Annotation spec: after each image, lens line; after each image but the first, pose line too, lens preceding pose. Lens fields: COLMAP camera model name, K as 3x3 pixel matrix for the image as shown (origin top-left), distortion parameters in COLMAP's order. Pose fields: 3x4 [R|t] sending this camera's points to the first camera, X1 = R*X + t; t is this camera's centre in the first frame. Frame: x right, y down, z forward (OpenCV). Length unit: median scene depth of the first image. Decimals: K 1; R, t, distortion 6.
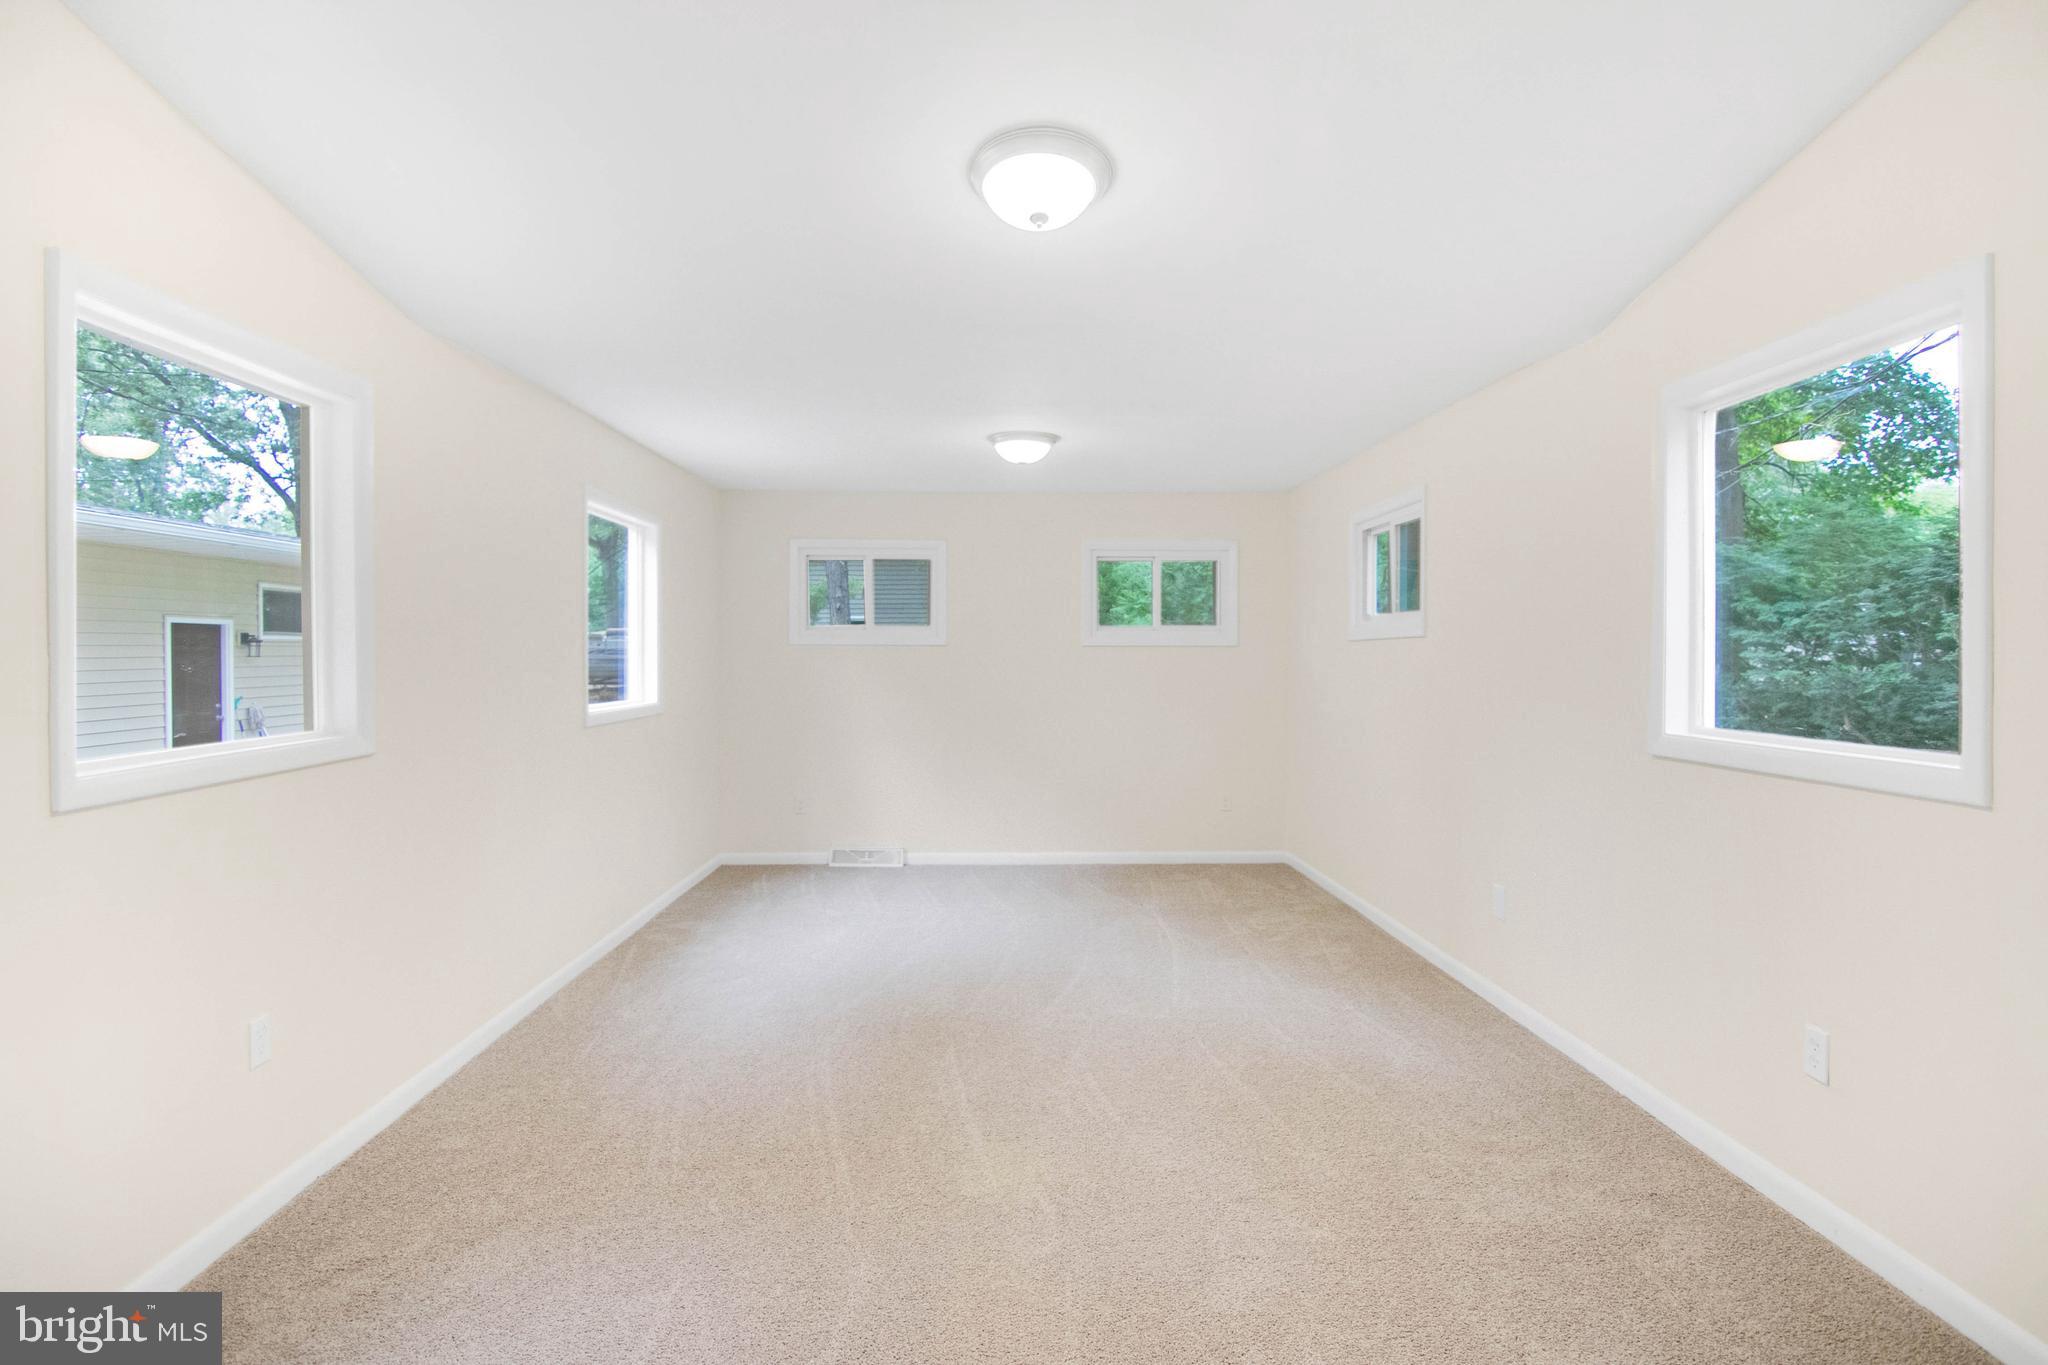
lens RADIAL K [[1052.3, 0, 1011.0], [0, 1052.3, 664.7], [0, 0, 1]] dist [-0.008546, -0.003317]
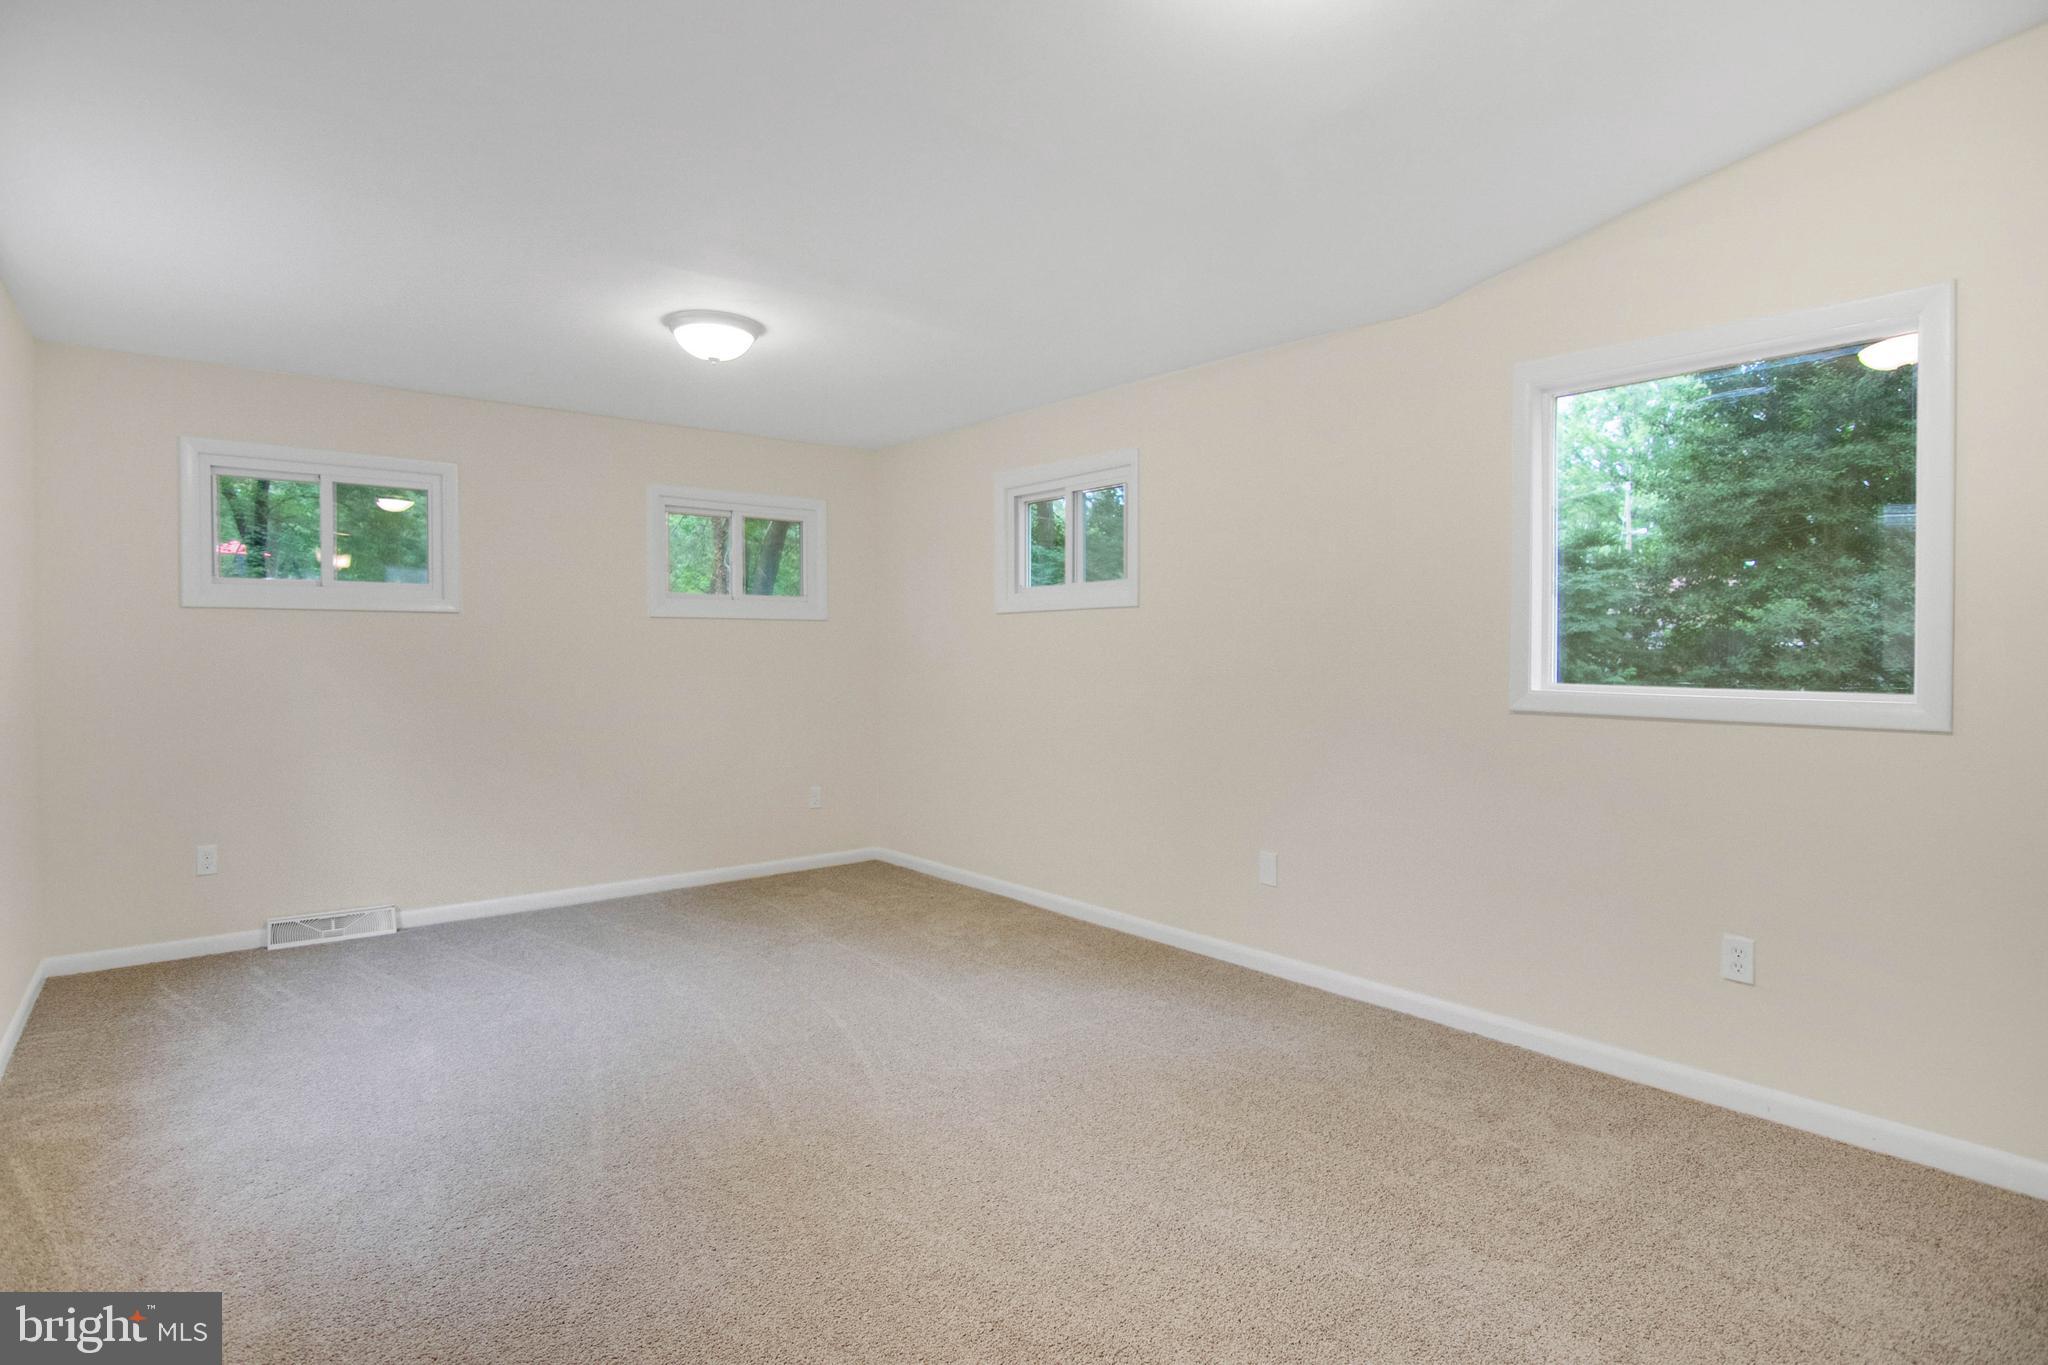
lens RADIAL K [[1052.3, 0, 1029.5], [0, 1052.3, 677.8], [0, 0, 1]] dist [-0.008546, -0.003317]
pose [[0.787474, -0.016480, 0.616128, -0.272850], [0.004057, 0.999759, 0.021556, 0.016900], [-0.616335, -0.014475, 0.787351, 0.286355]]
